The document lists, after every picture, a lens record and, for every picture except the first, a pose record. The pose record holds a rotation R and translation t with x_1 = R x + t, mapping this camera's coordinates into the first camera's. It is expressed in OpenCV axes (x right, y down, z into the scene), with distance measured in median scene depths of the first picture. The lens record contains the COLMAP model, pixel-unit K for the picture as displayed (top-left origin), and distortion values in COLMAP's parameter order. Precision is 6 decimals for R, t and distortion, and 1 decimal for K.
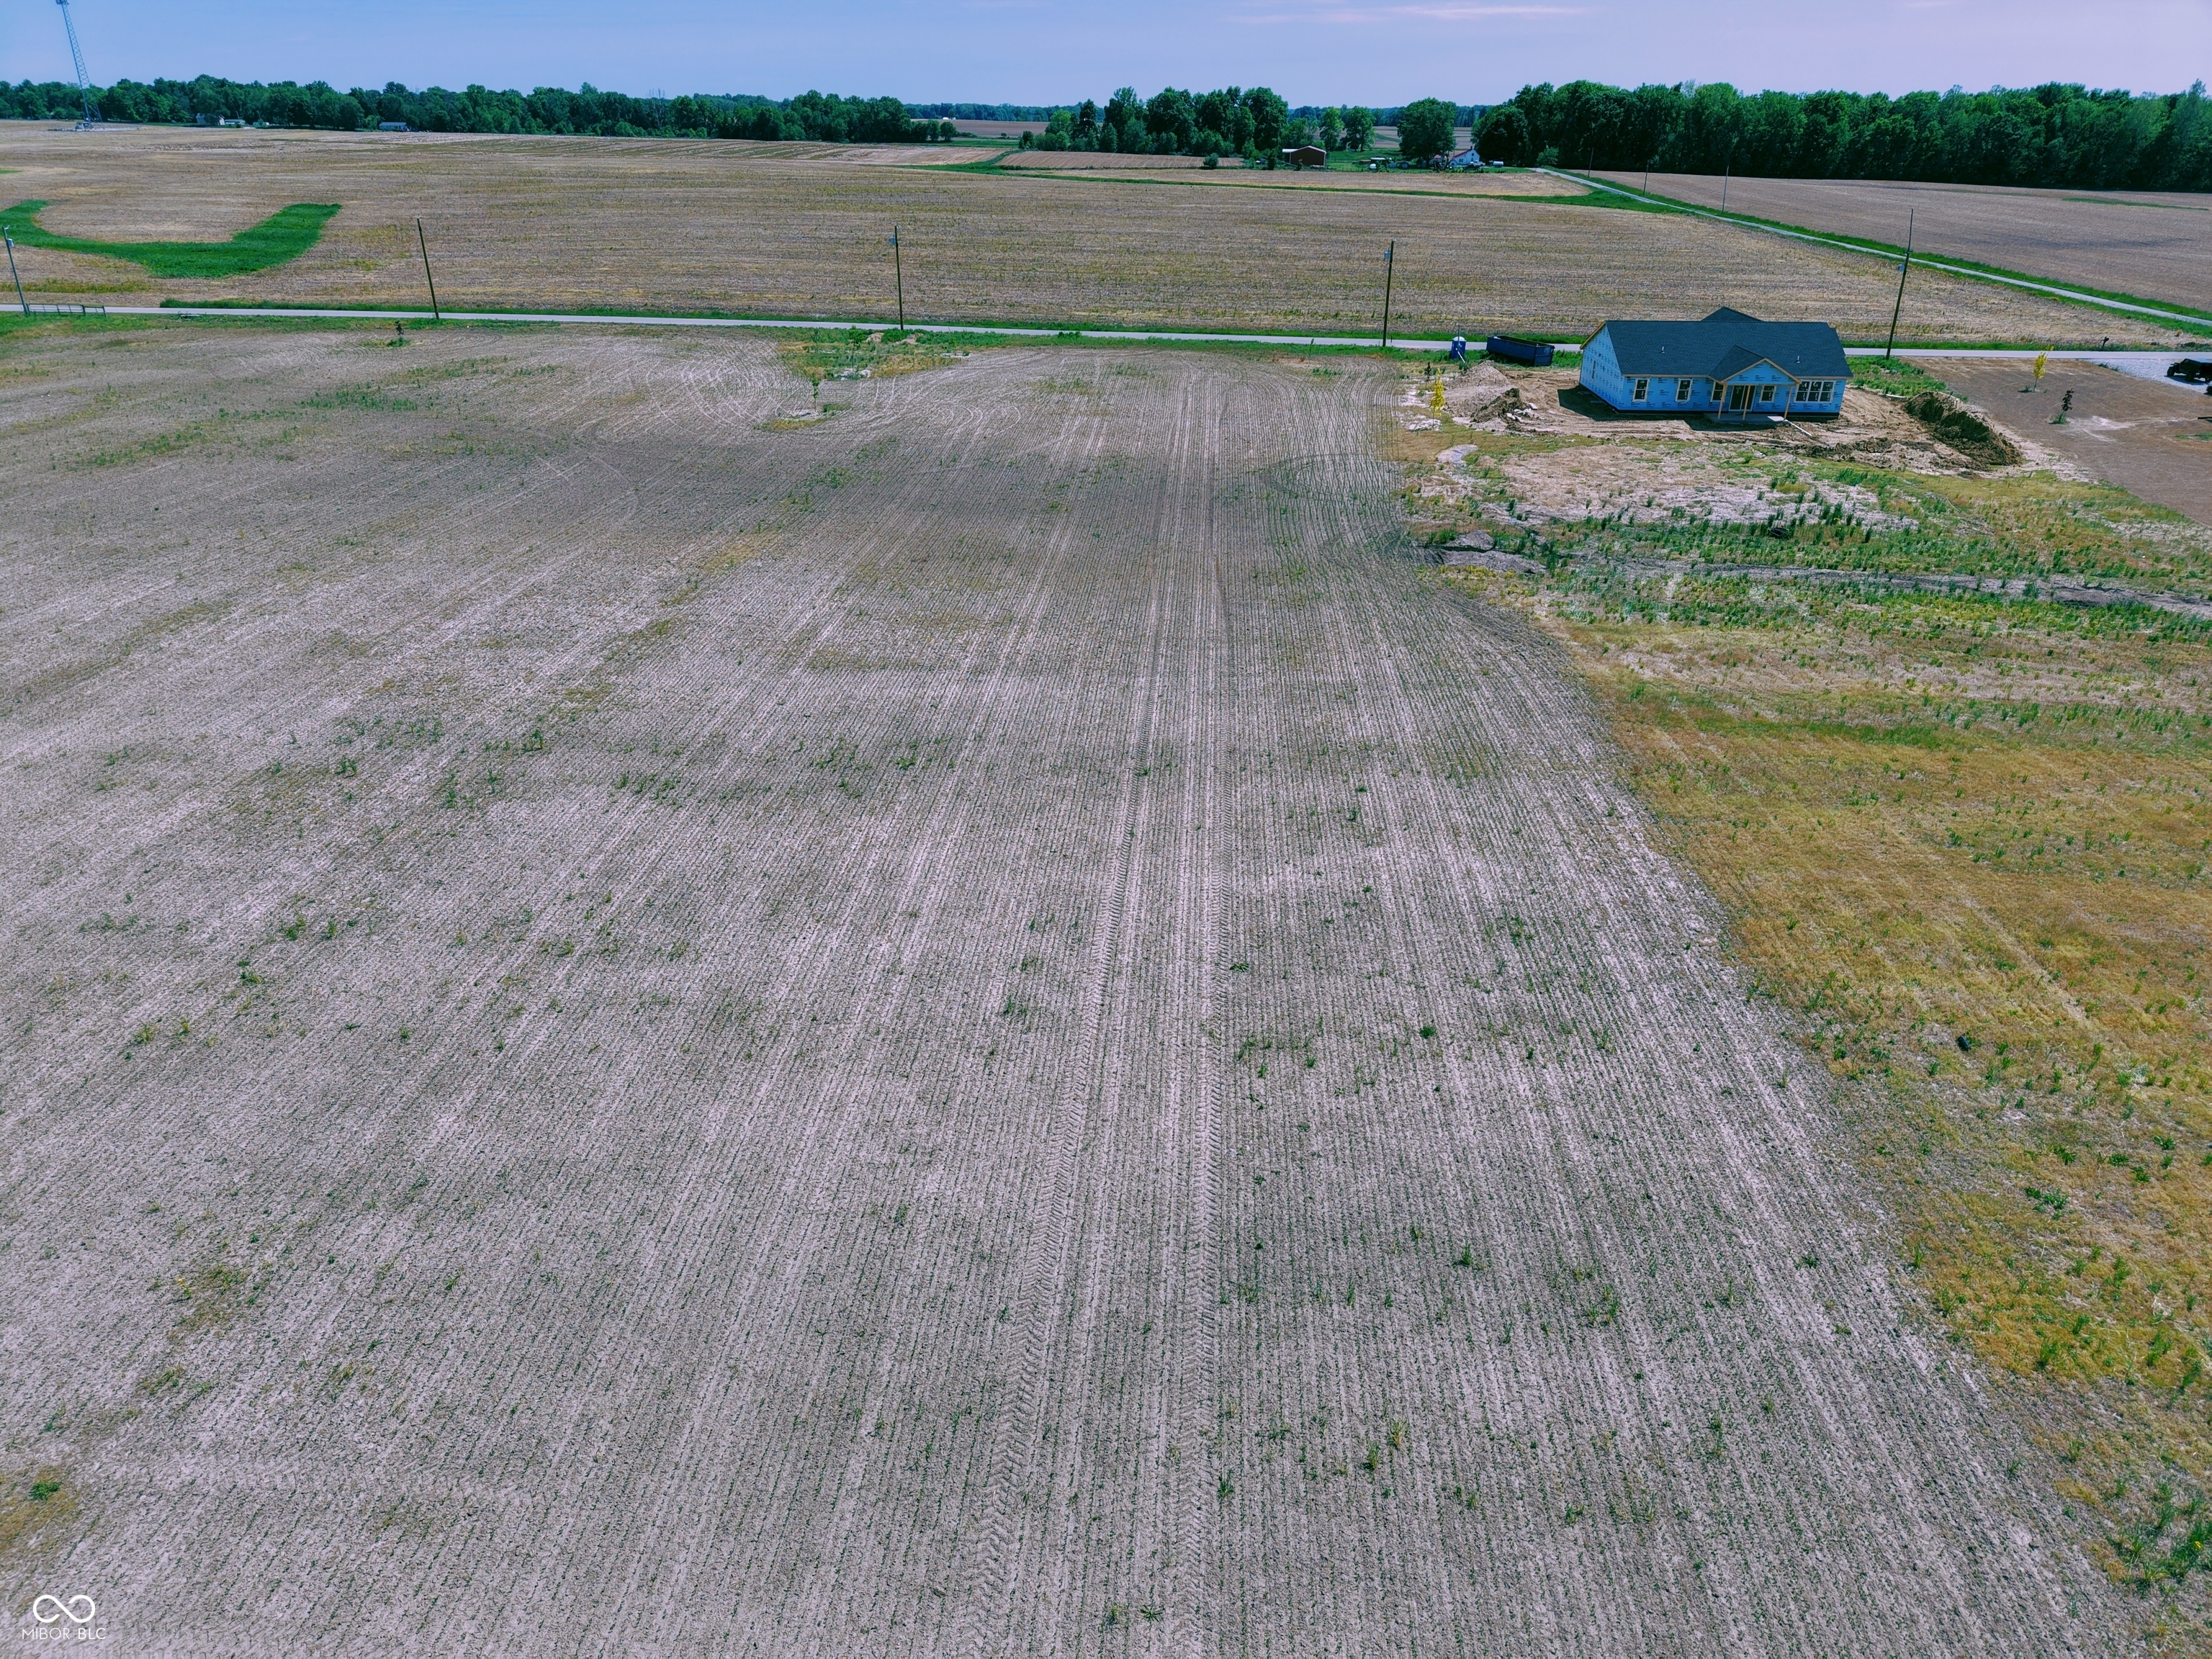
lens RADIAL K [[1488.8, 0, 1106.0], [0, 1488.8, 829.5], [0, 0, 1]] dist [0.023159, -0.021370]
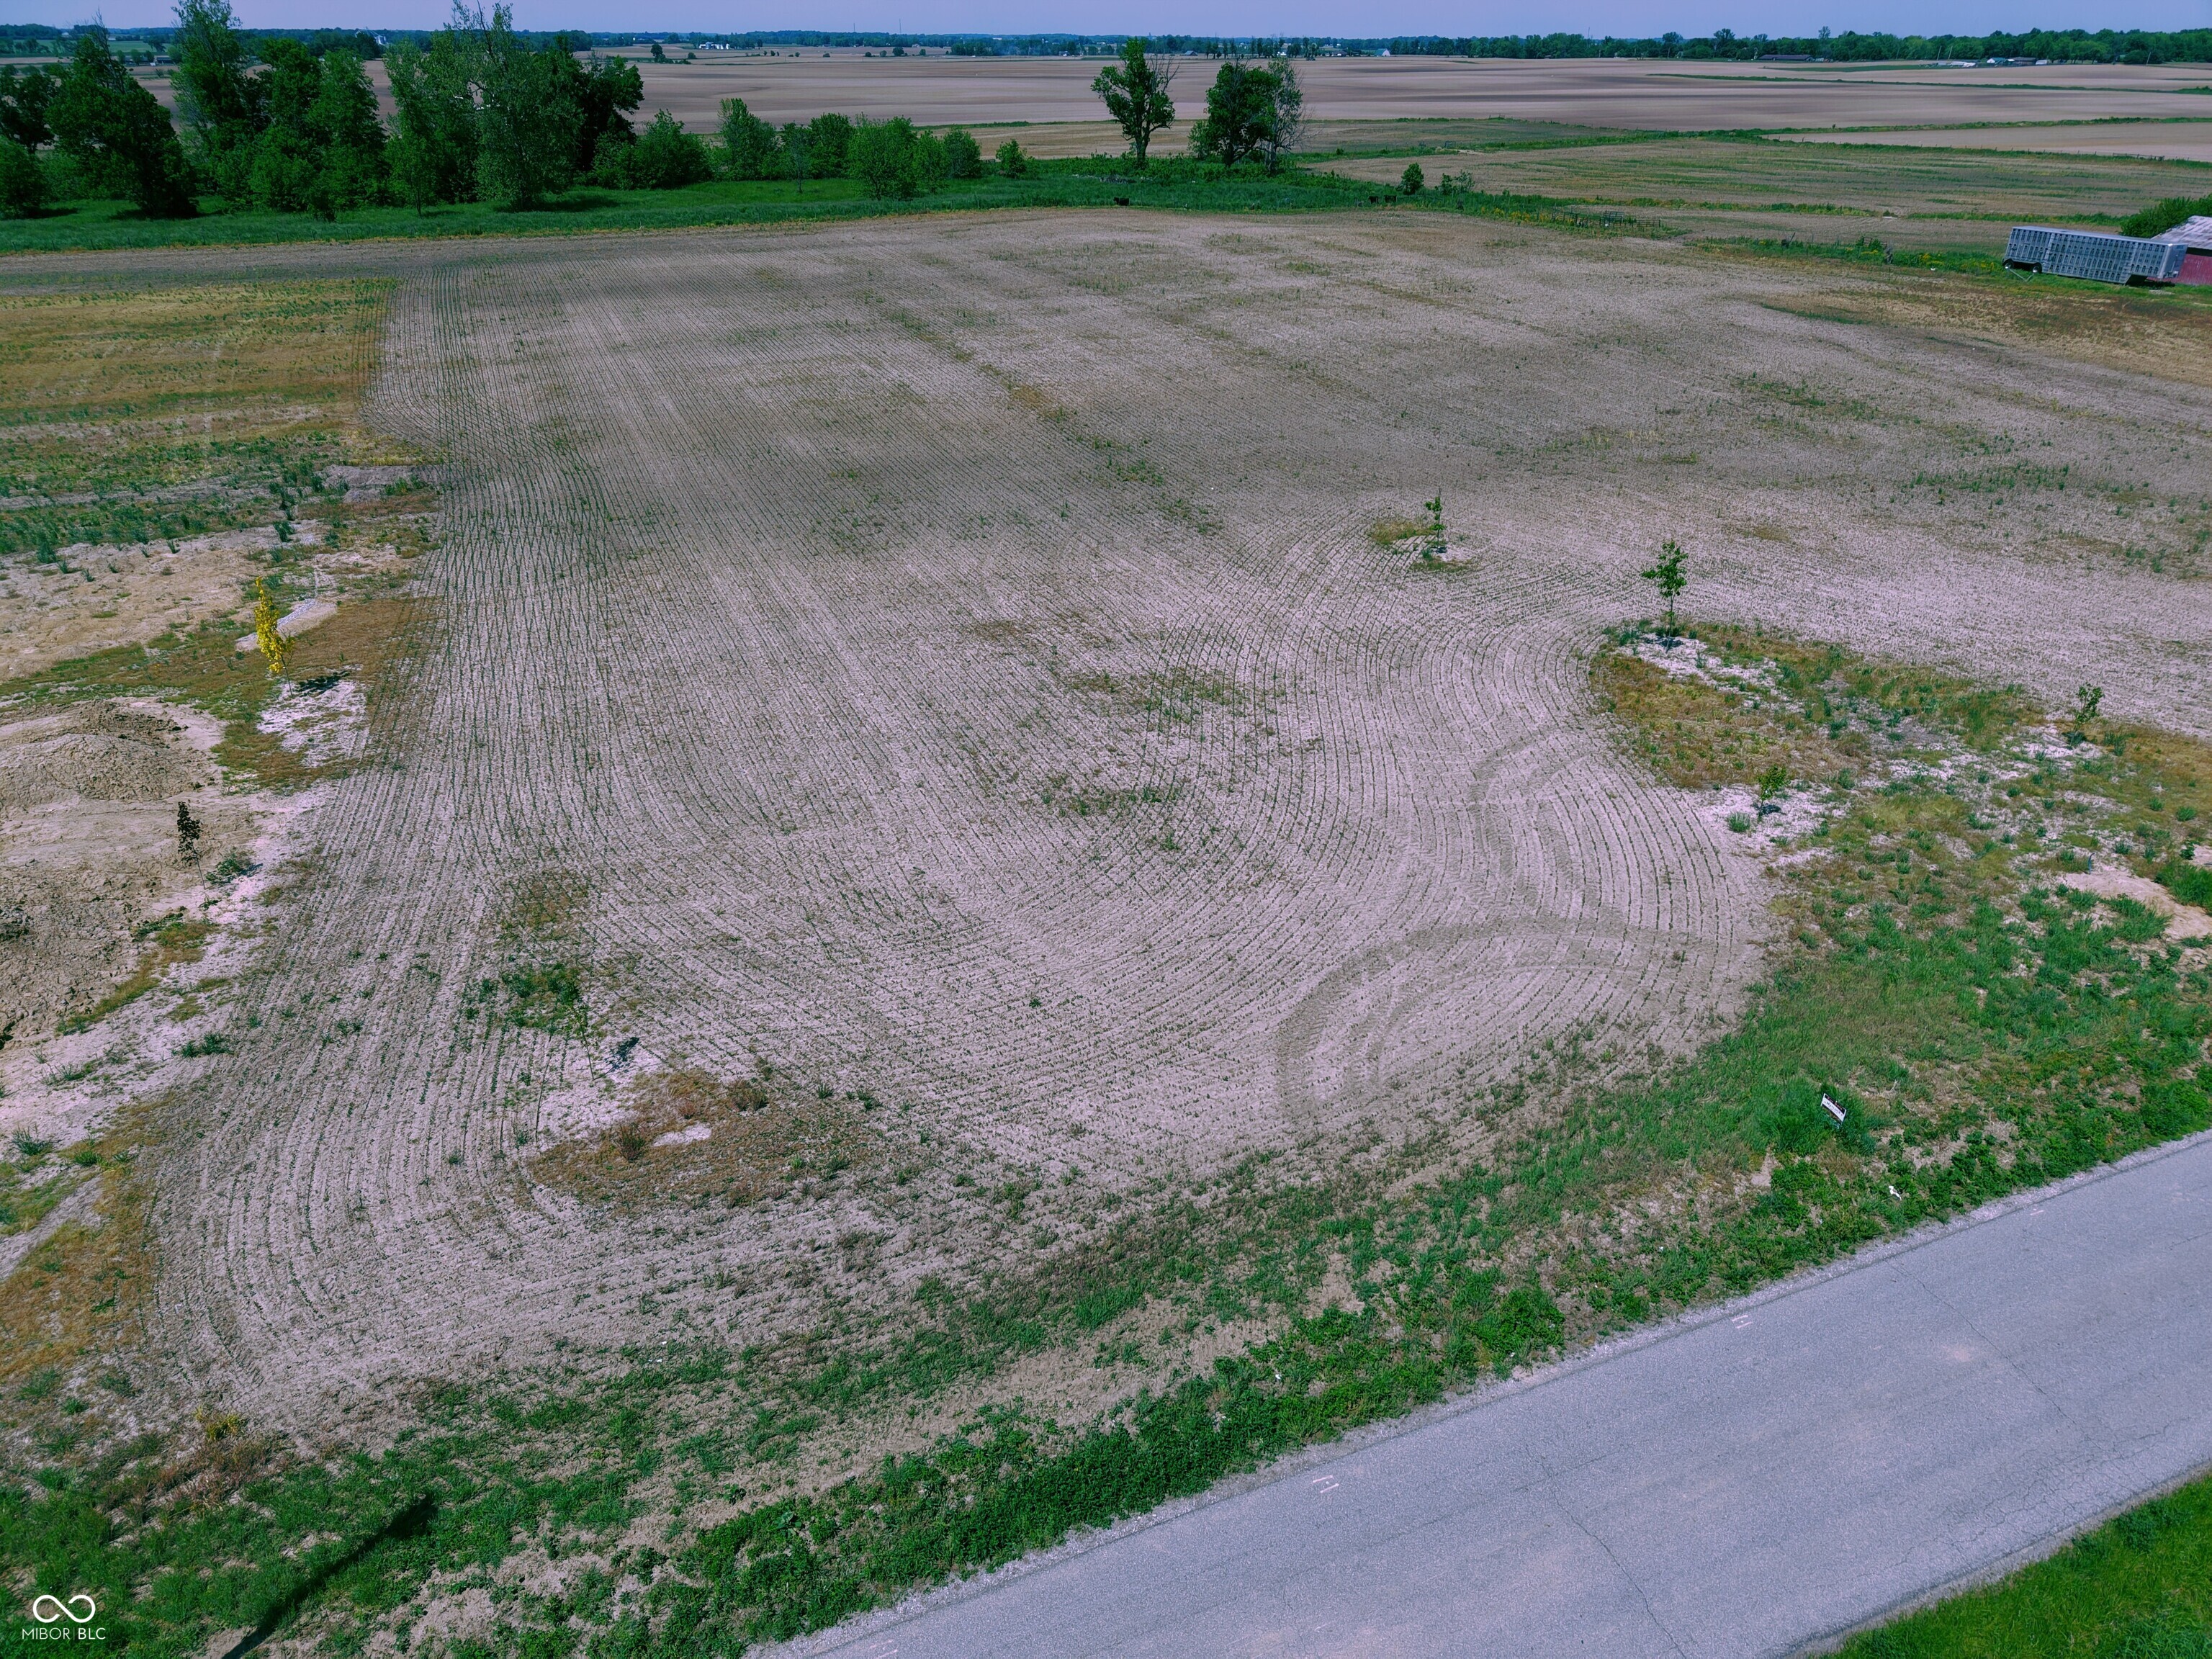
lens RADIAL K [[1478.6, 0, 1097.0], [0, 1478.6, 830.2], [0, 0, 1]] dist [0.054580, -0.065571]
pose [[-0.899375, 0.196984, -0.390285, 0.136415], [-0.197709, 0.612964, 0.764975, -0.486159], [0.389918, 0.765162, -0.512339, 1.020241]]
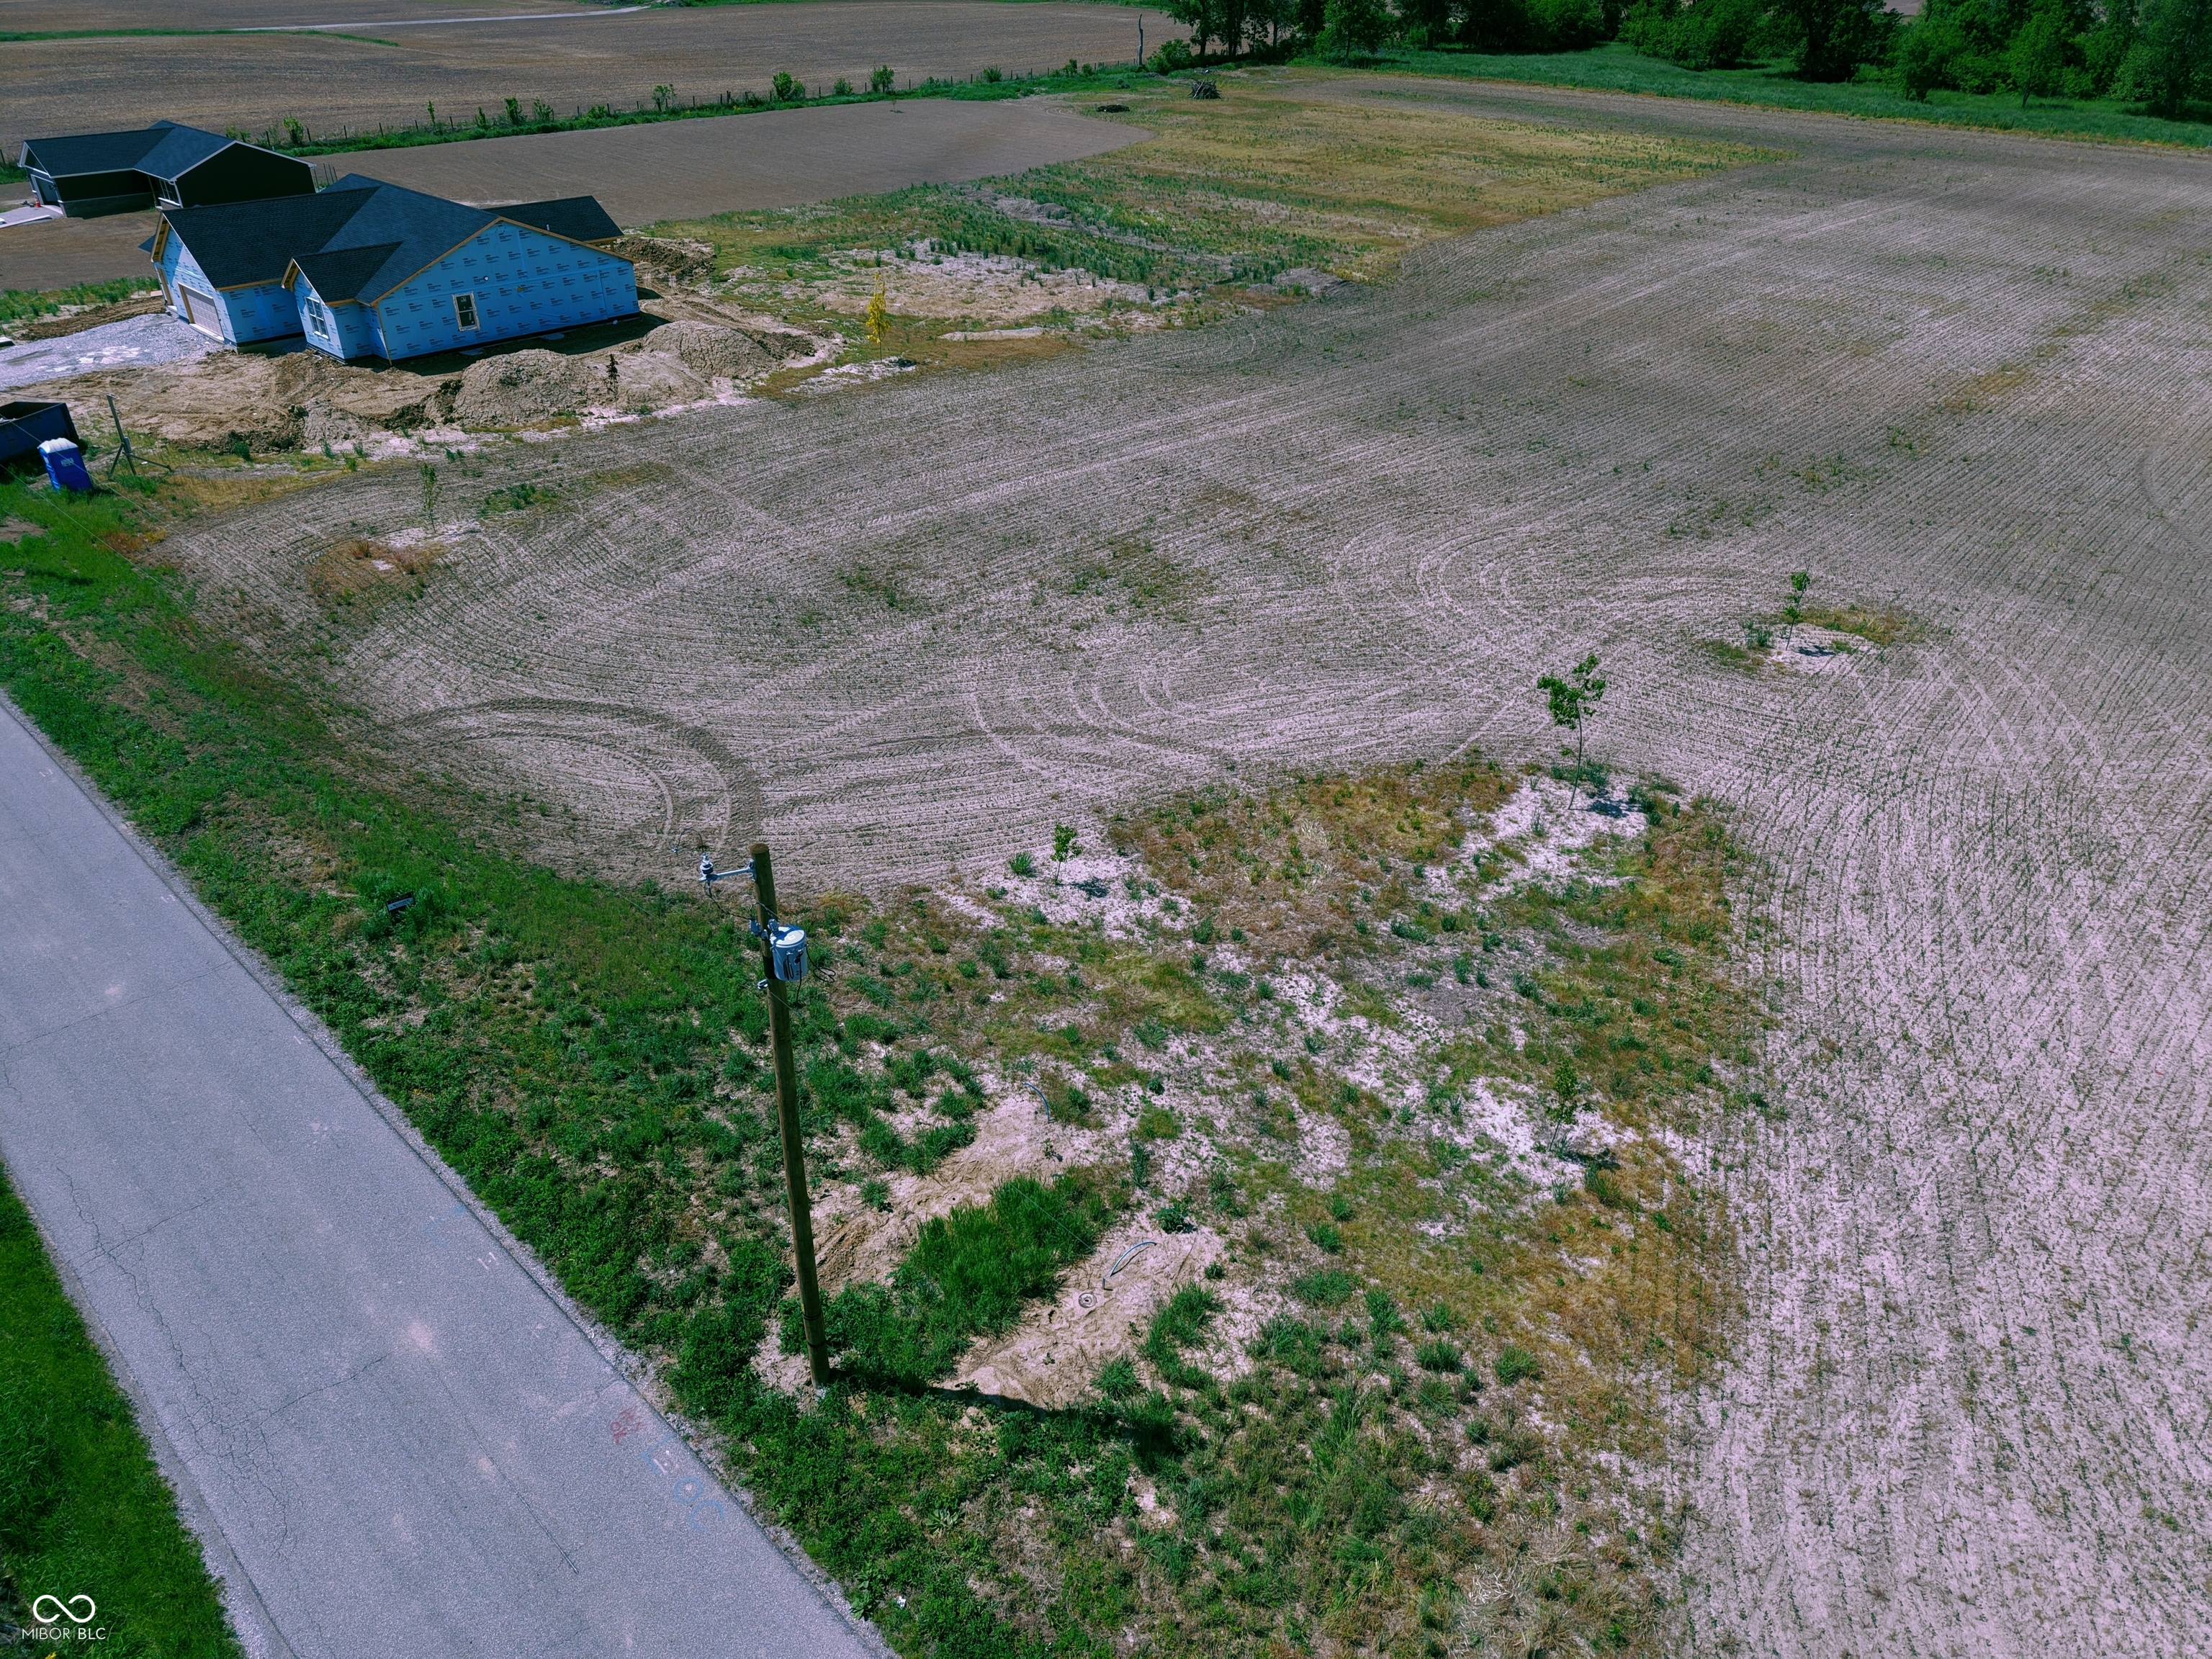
lens RADIAL K [[1478.6, 0, 1097.0], [0, 1478.6, 830.2], [0, 0, 1]] dist [0.054580, -0.065571]
pose [[-0.768516, -0.357476, 0.530655, -0.217795], [0.260359, 0.582878, 0.769719, -0.476347], [-0.584463, 0.729702, -0.354878, 0.994417]]
